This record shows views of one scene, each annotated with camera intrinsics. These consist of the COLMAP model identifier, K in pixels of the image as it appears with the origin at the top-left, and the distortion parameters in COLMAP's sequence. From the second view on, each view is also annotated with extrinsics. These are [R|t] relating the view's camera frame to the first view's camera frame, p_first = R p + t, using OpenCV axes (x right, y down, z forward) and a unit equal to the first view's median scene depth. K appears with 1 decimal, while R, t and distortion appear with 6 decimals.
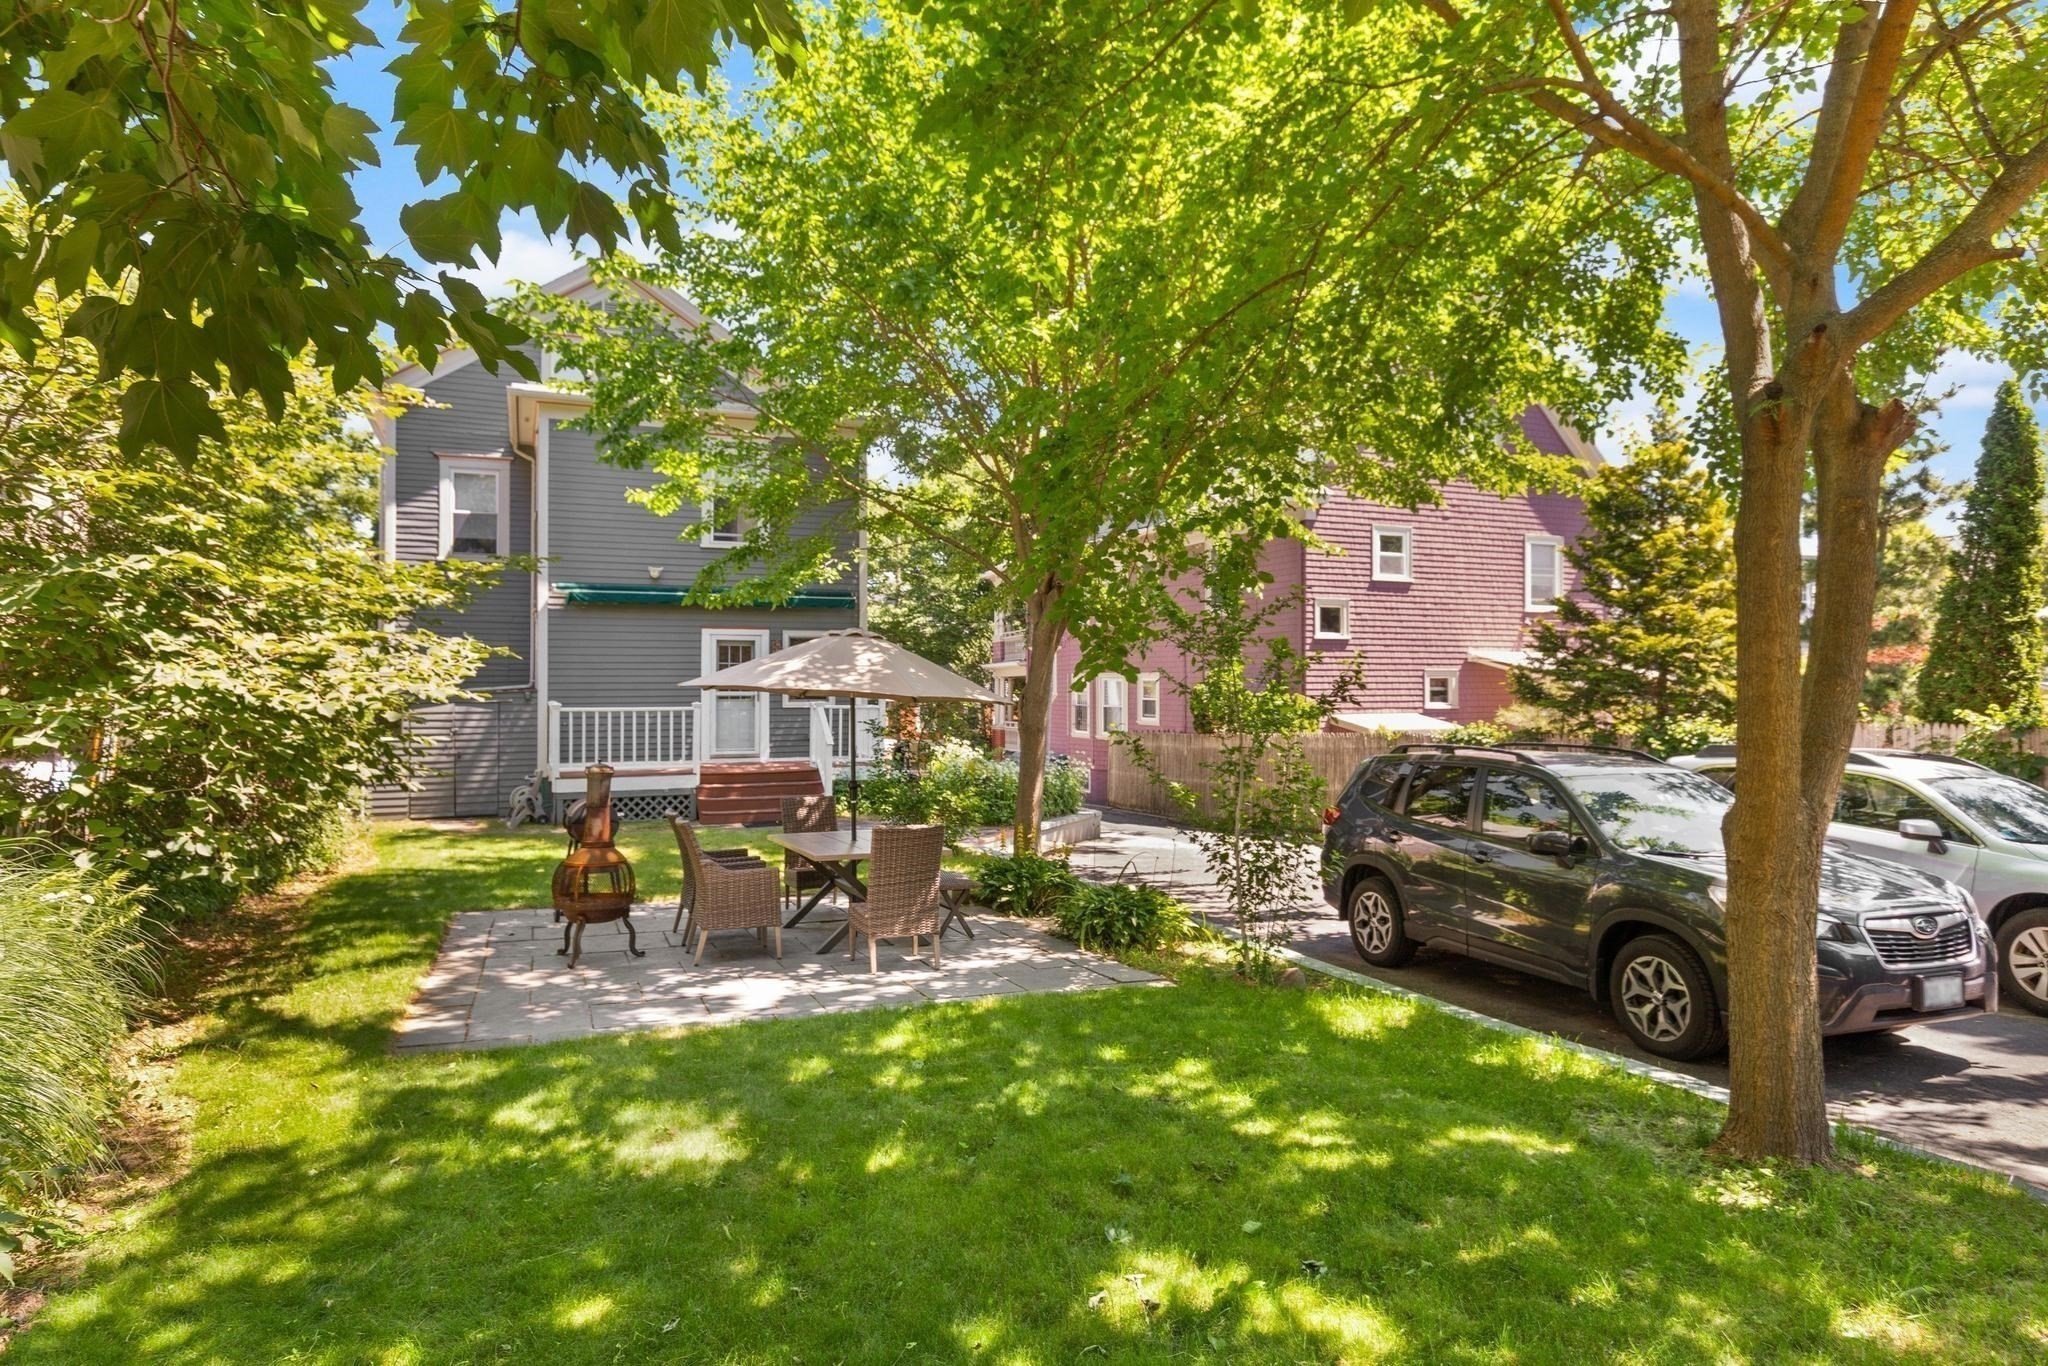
lens RADIAL K [[1180.6, 0, 1018.7], [0, 1180.6, 680.5], [0, 0, 1]] dist [-0.000208, 0.000106]
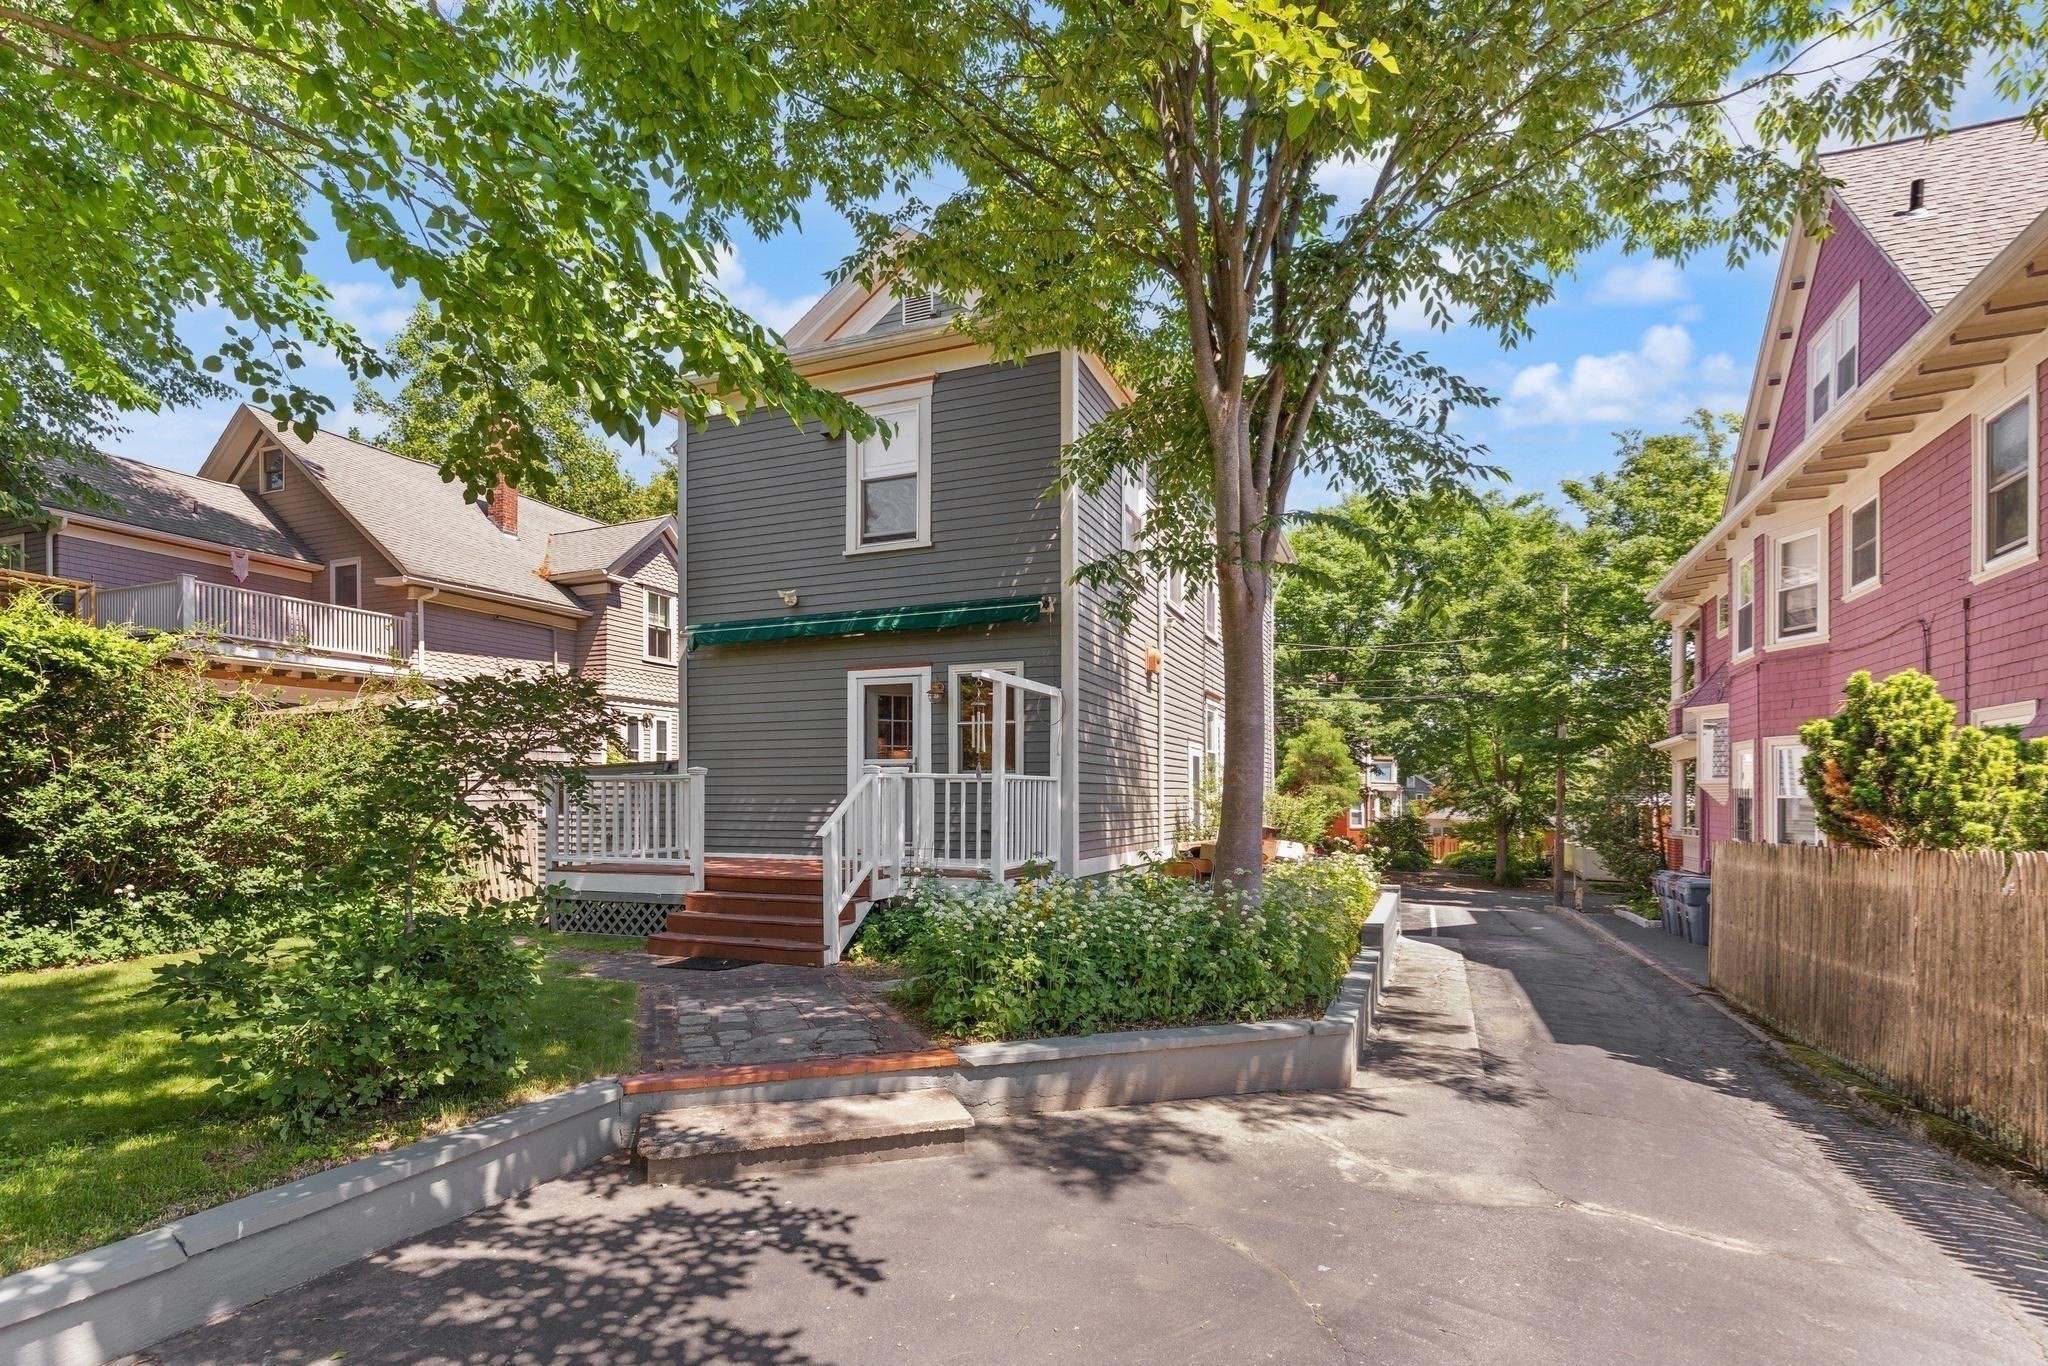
lens RADIAL K [[958.8, 0, 1054.8], [0, 958.8, 790.5], [0, 0, 1]] dist [-0.001679, -0.000061]
pose [[0.722085, -0.004205, -0.691791, 0.222297], [0.004356, 0.999989, -0.001531, 0.029920], [0.691790, -0.001908, 0.722096, 0.669380]]
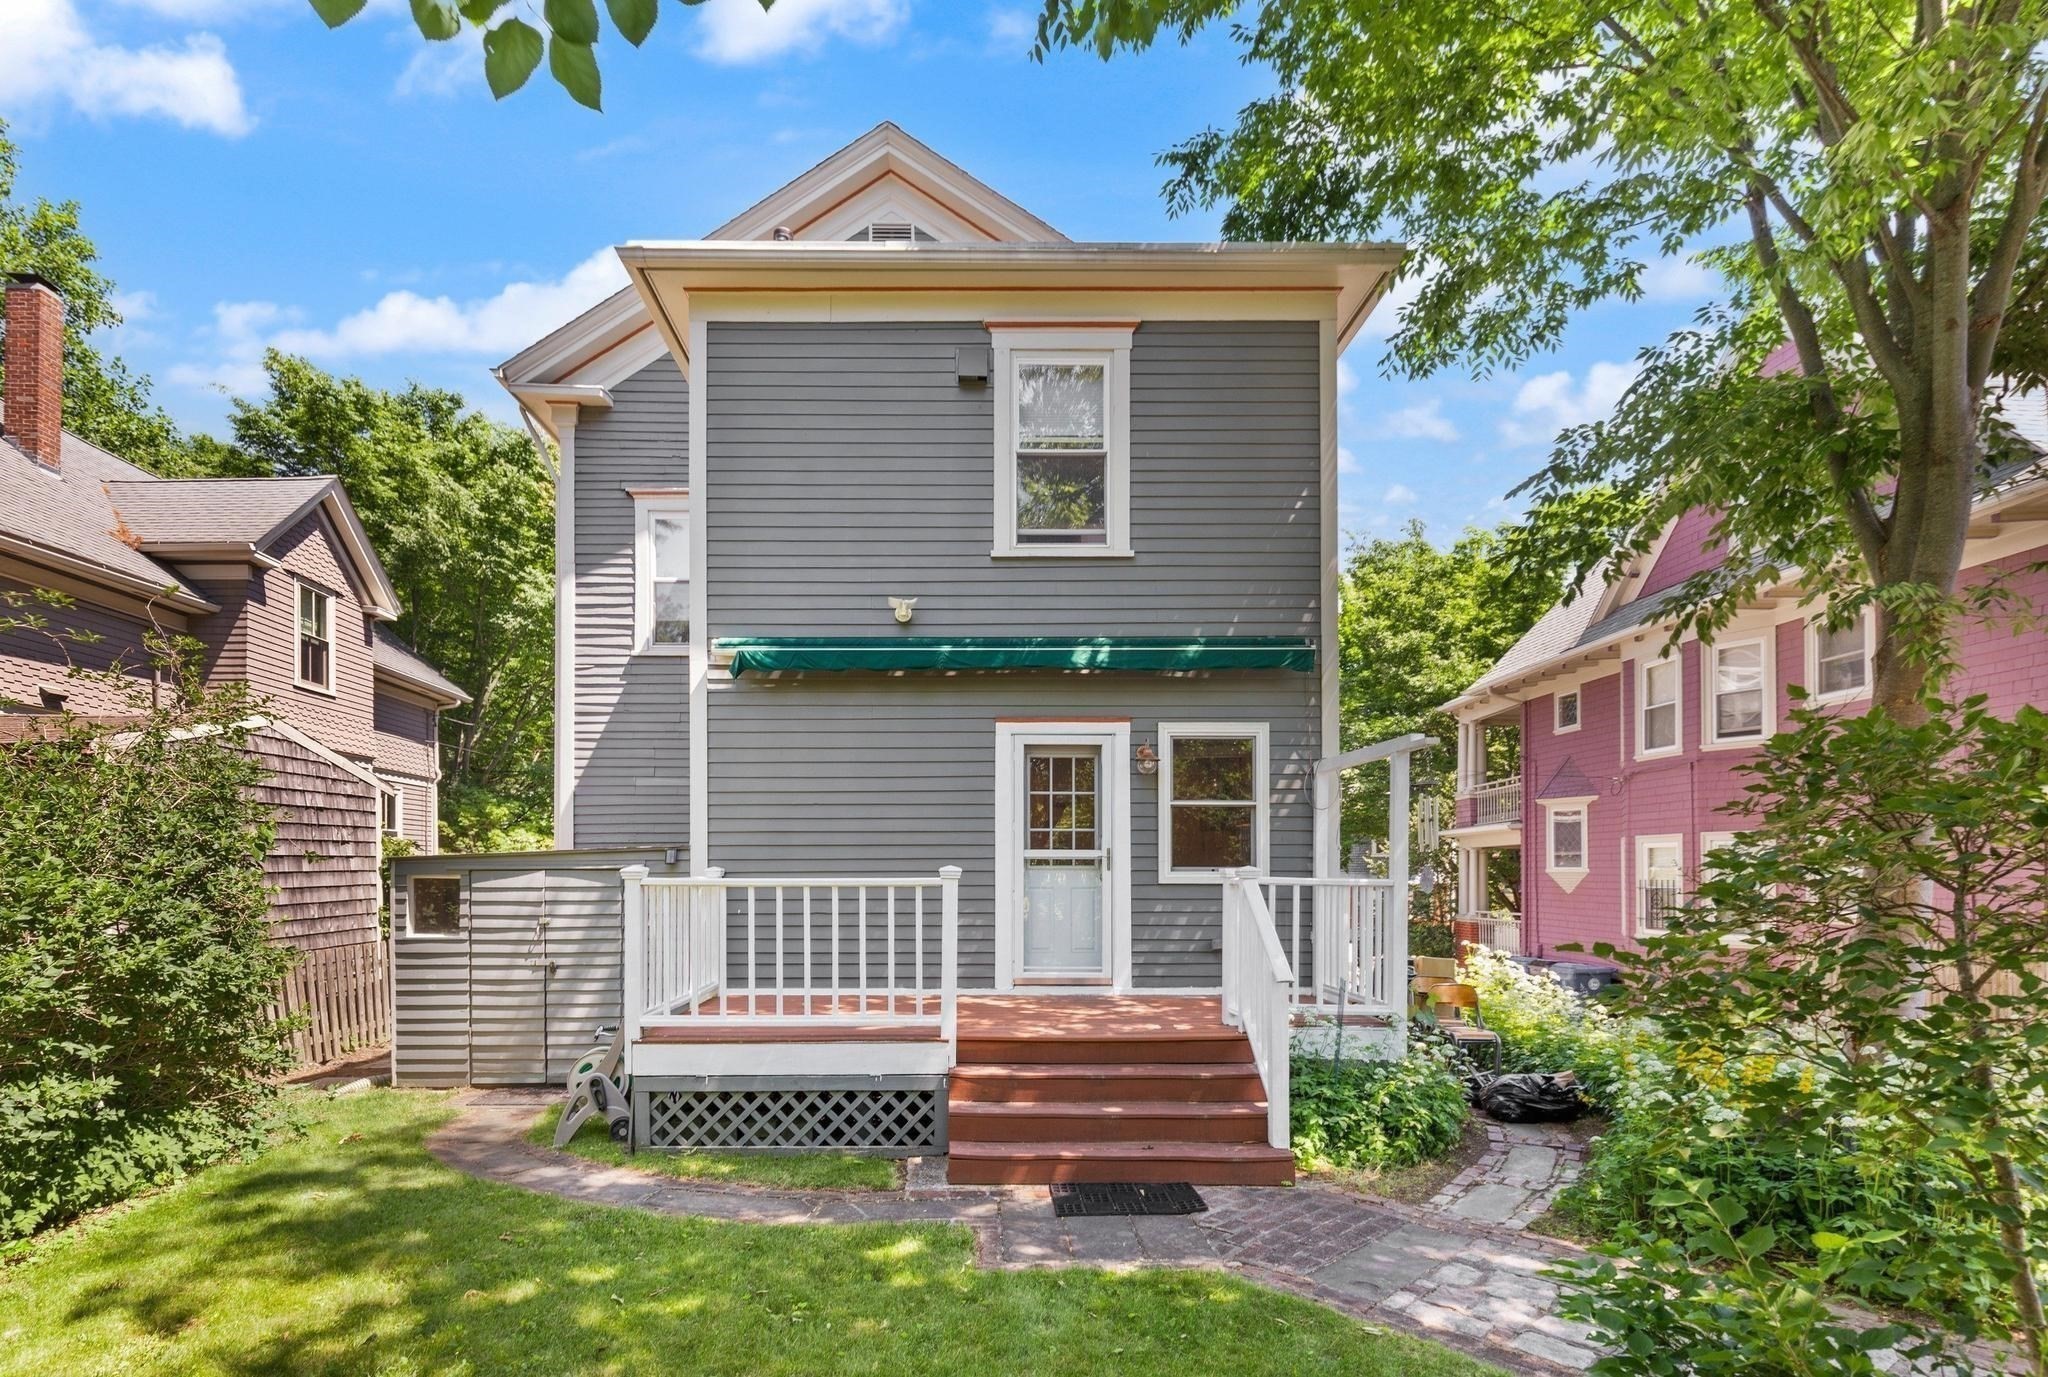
lens RADIAL K [[1026.7, 0, 974.7], [0, 1026.7, 854.5], [0, 0, 1]] dist [0.003661, 0.000094]
pose [[0.926817, -0.007131, -0.375447, -0.115263], [0.002316, 0.999909, -0.013276, 0.017336], [0.375507, 0.011435, 0.926749, 0.598992]]
